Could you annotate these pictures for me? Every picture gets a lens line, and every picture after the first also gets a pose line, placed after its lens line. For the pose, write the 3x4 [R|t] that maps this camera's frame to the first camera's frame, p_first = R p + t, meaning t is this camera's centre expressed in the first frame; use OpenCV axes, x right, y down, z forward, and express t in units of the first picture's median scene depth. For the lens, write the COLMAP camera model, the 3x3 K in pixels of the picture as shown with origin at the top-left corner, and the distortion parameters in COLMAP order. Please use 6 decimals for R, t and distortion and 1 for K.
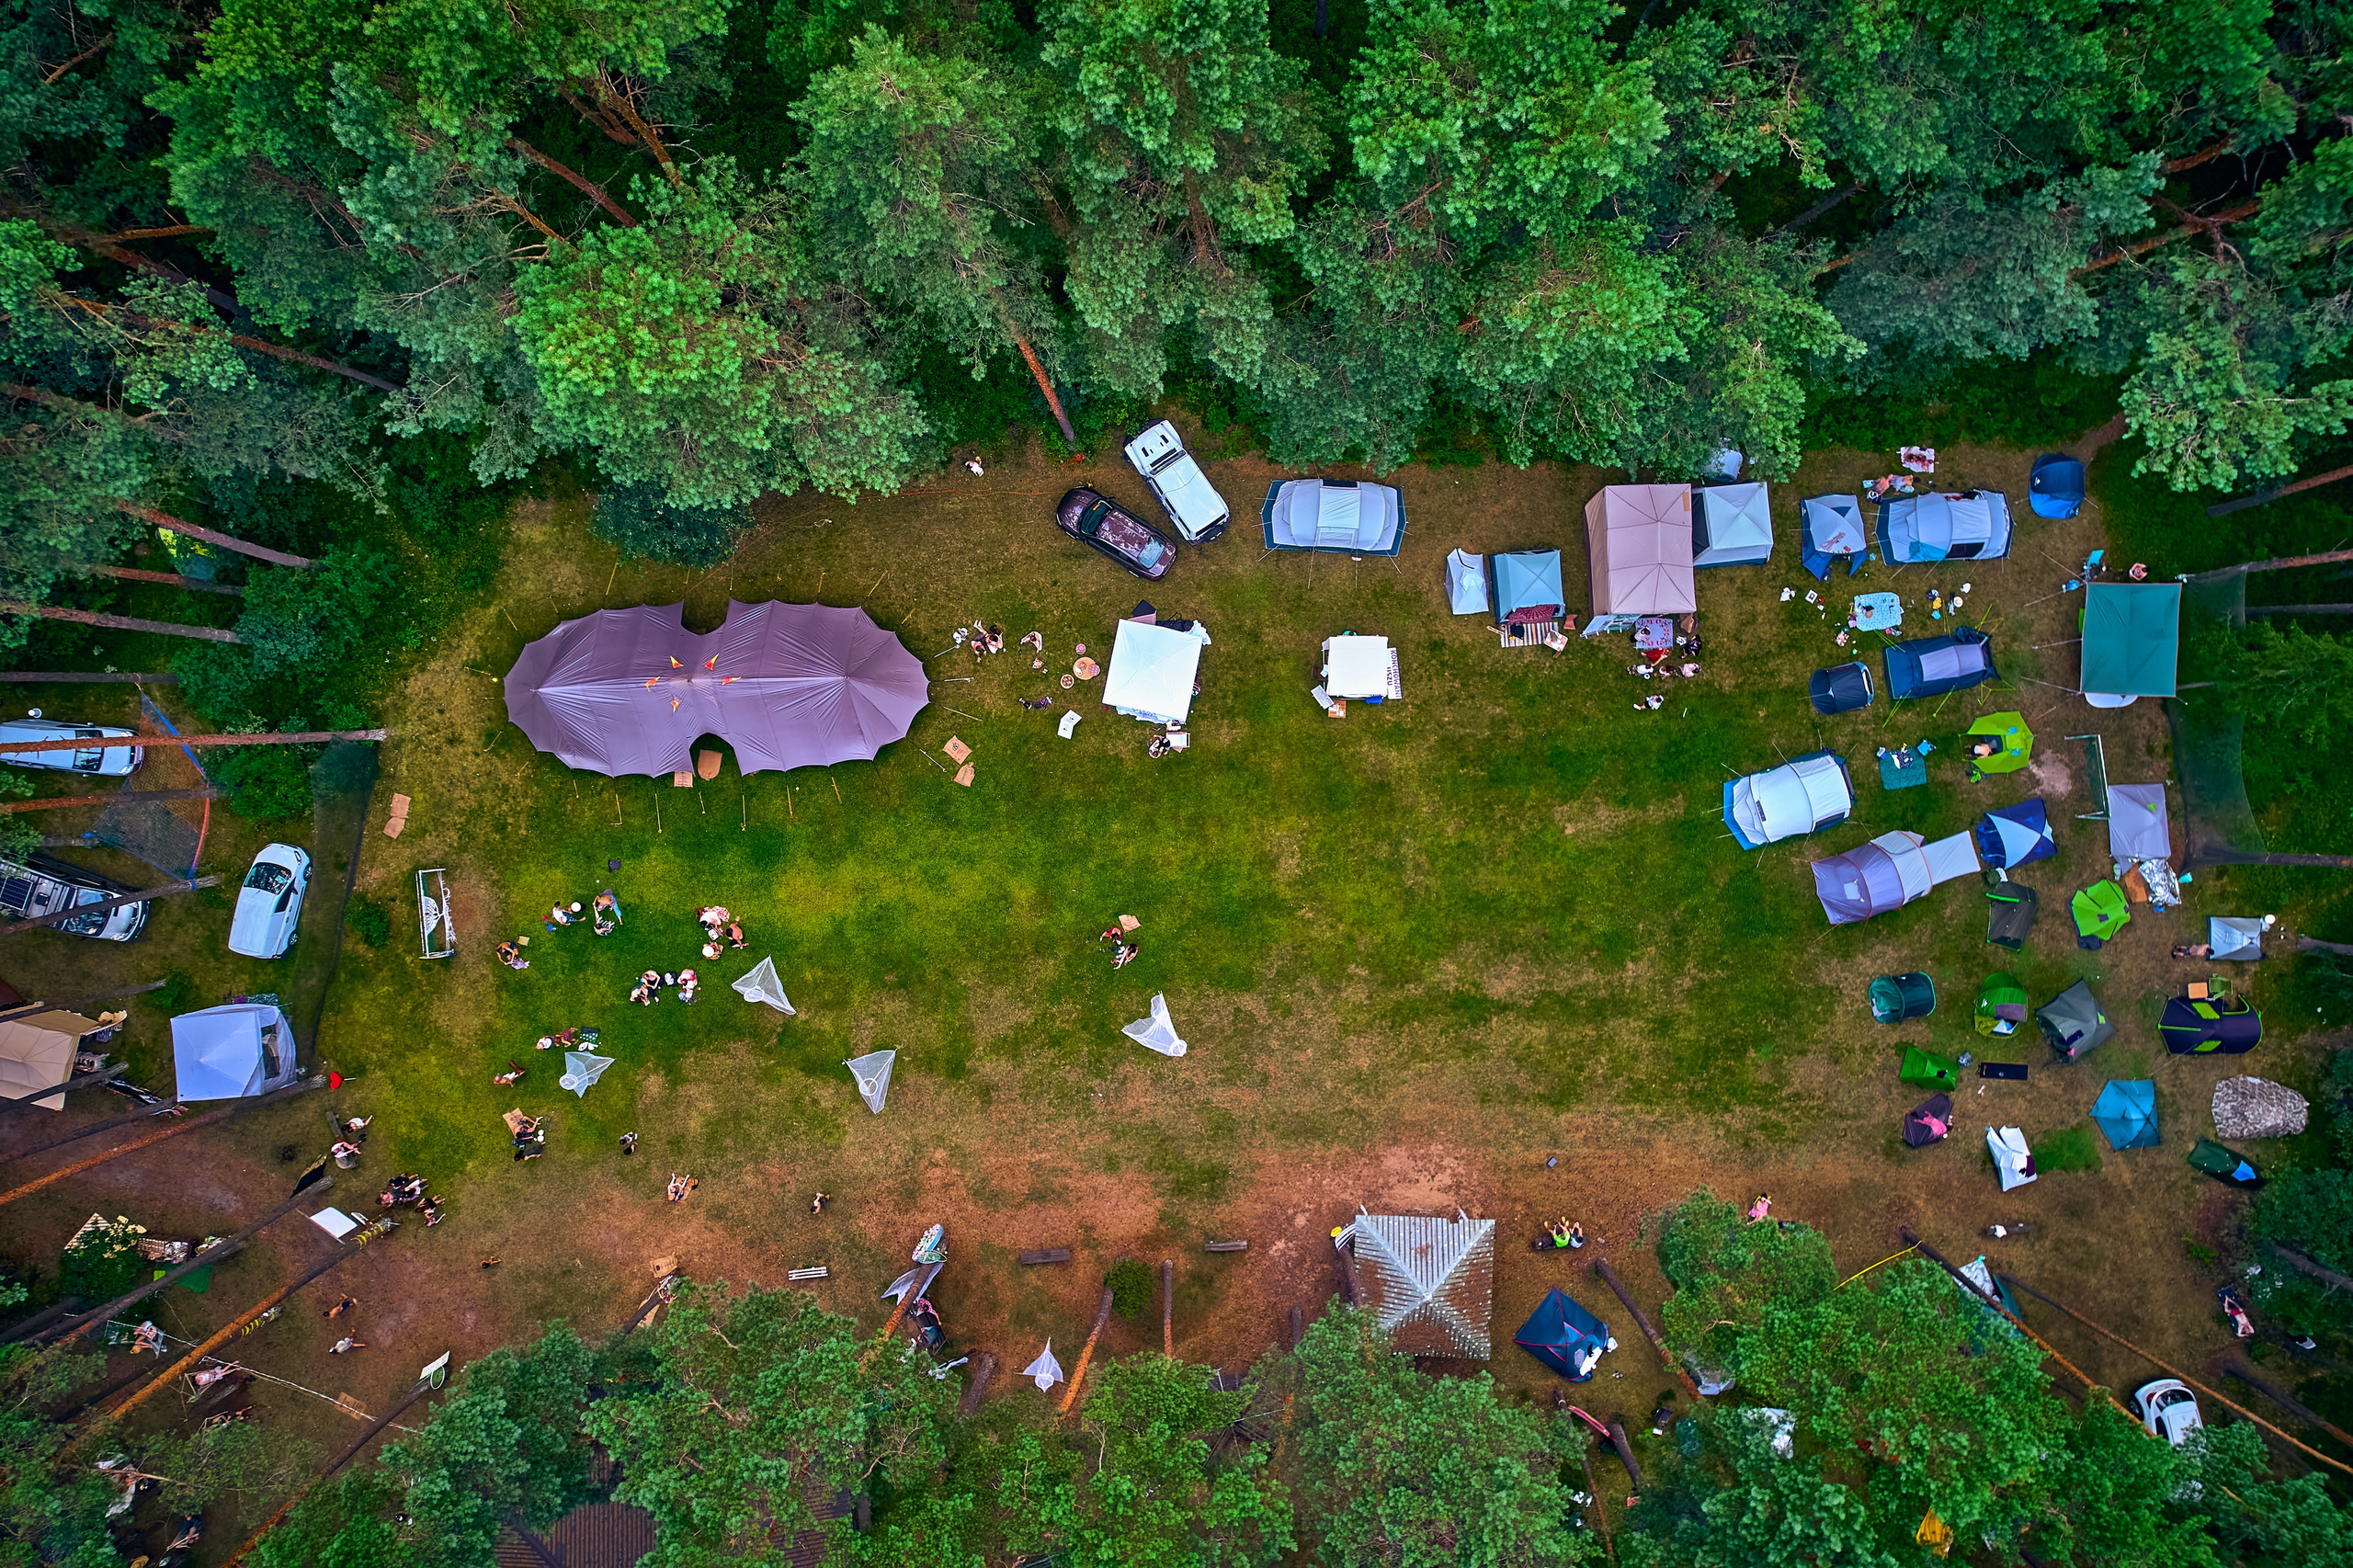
lens RADIAL K [[1550.1, 0, 1171.2], [0, 1550.1, 780.6], [0, 0, 1]] dist [-0.060735, 0.051671]
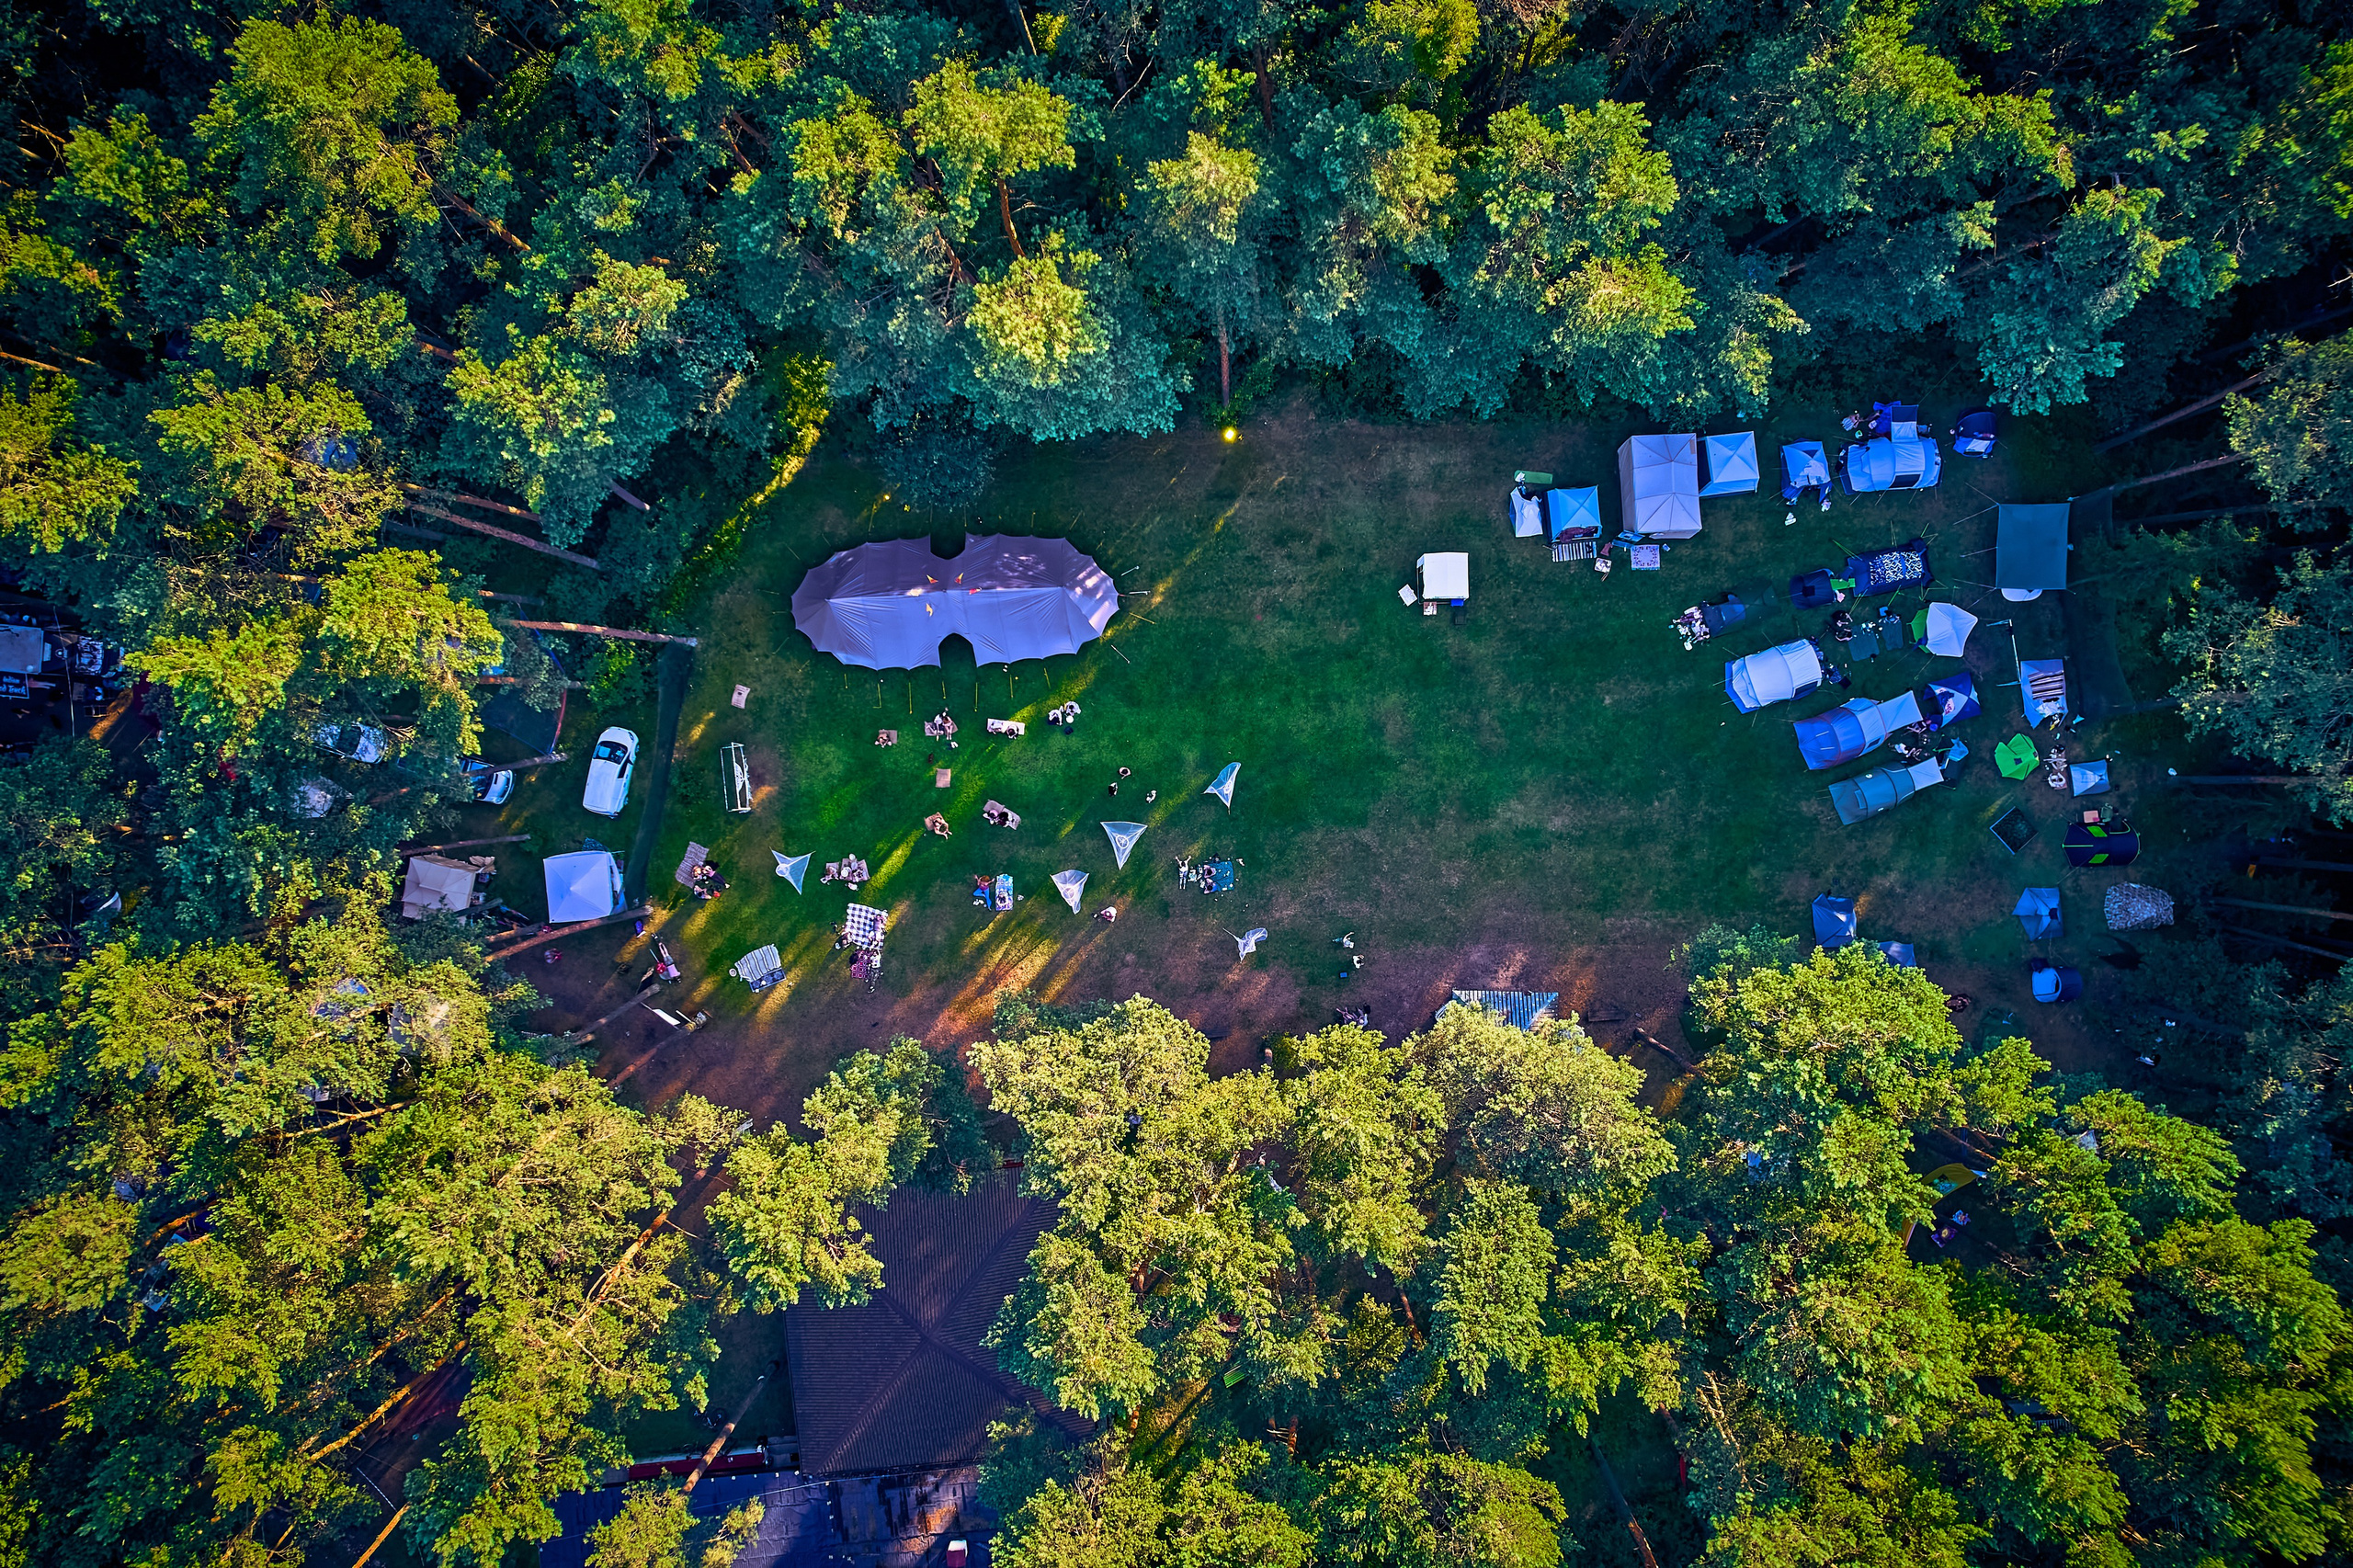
lens RADIAL K [[1550.1, 0, 1169.3], [0, 1550.1, 777.6], [0, 0, 1]] dist [-0.060735, 0.051671]
pose [[0.999878, -0.014874, -0.004868, -0.109271], [0.014865, 0.999888, -0.001813, 0.095194], [0.004895, 0.001740, 0.999987, -0.312114]]
